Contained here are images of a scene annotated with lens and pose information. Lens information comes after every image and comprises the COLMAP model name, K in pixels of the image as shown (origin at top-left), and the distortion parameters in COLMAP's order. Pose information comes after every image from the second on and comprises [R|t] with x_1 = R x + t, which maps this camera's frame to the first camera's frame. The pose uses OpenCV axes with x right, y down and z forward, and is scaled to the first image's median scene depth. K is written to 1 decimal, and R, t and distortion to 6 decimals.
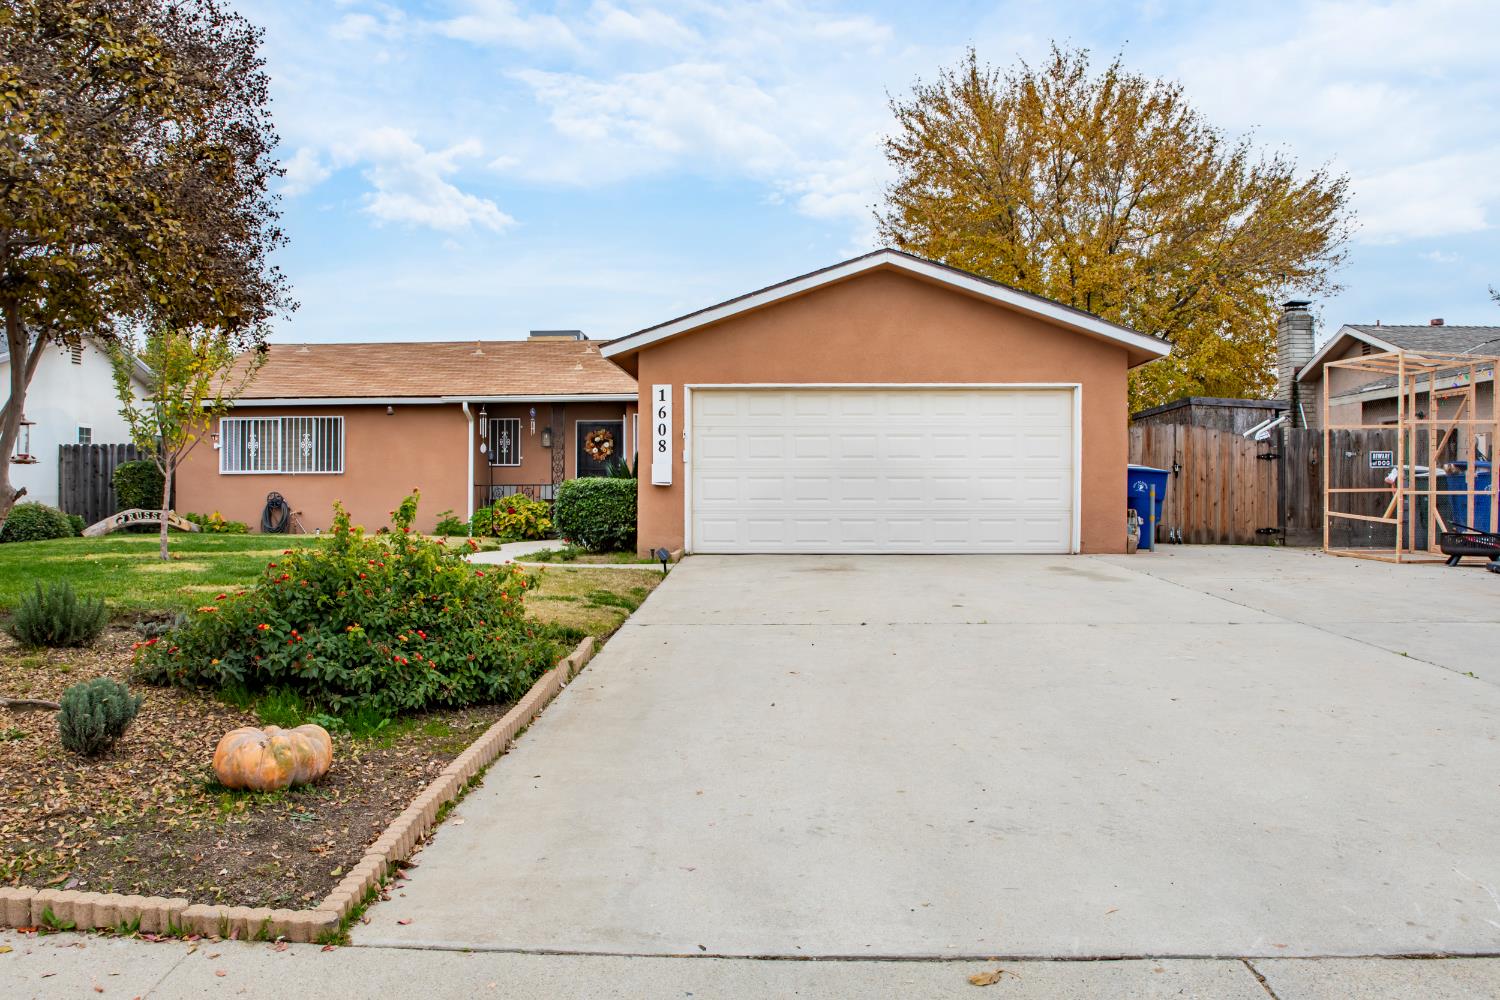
lens RADIAL K [[1207.5, 0, 750.0], [0, 1207.5, 525.9], [0, 0, 1]] dist [-0.104216, 0.003658]
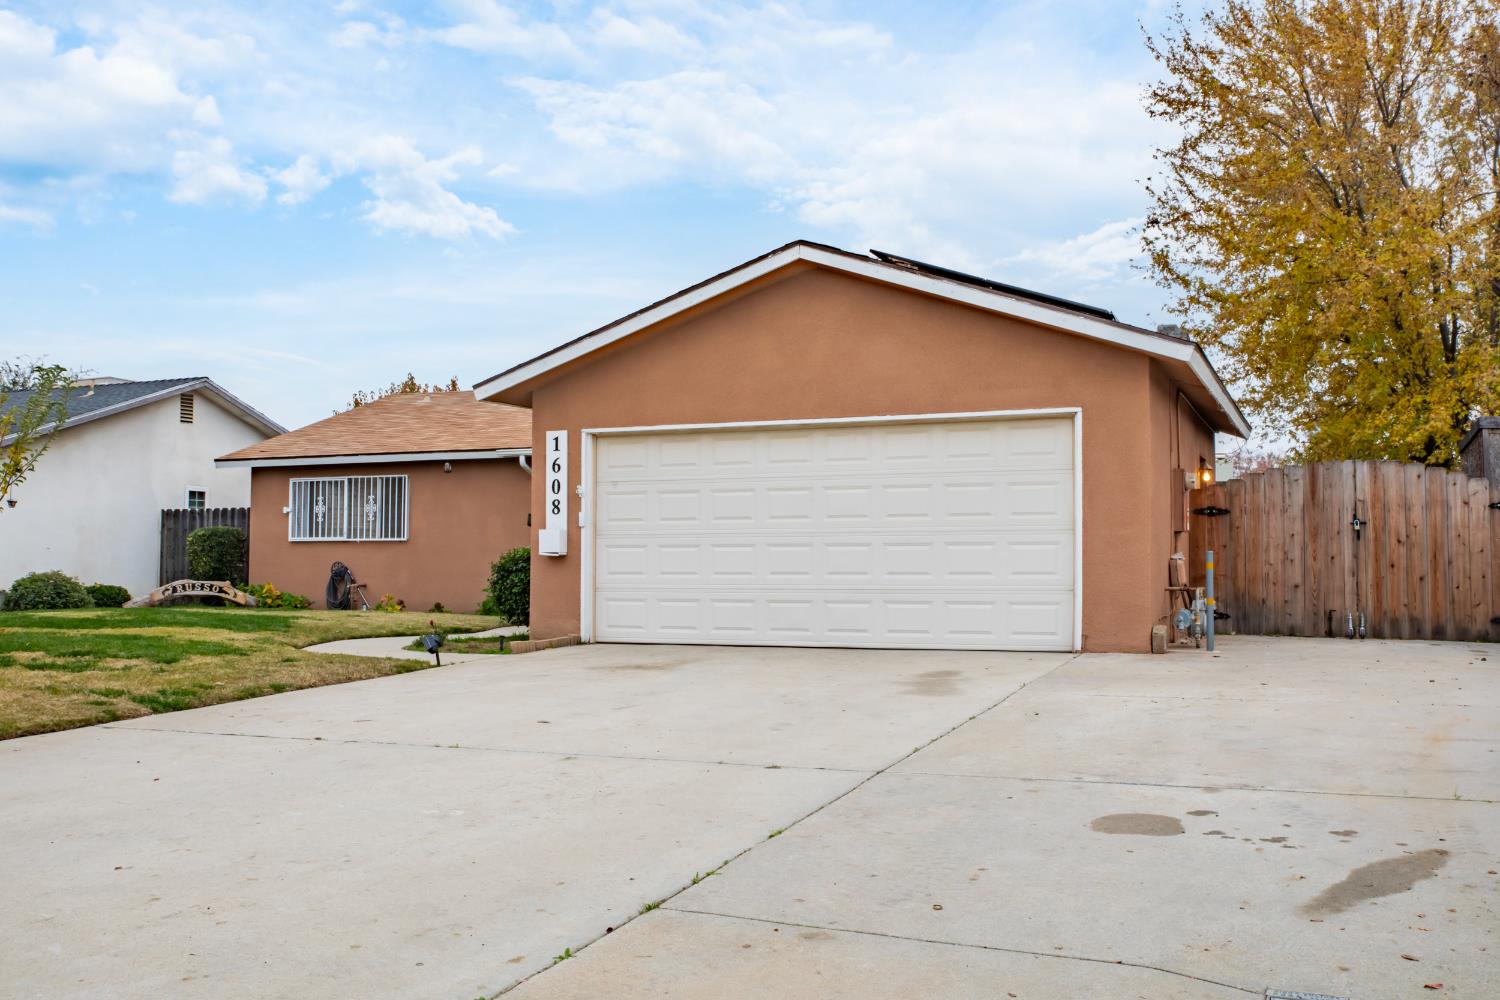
lens RADIAL K [[1483.8, 0, 750.0], [0, 1483.8, 500.0], [0, 0, 1]] dist [-0.096637, 0.008835]
pose [[0.929994, -0.016579, -0.367200, 0.341223], [-0.008015, 0.997830, -0.065352, -0.006146], [0.367487, 0.063720, 0.927843, 0.109539]]
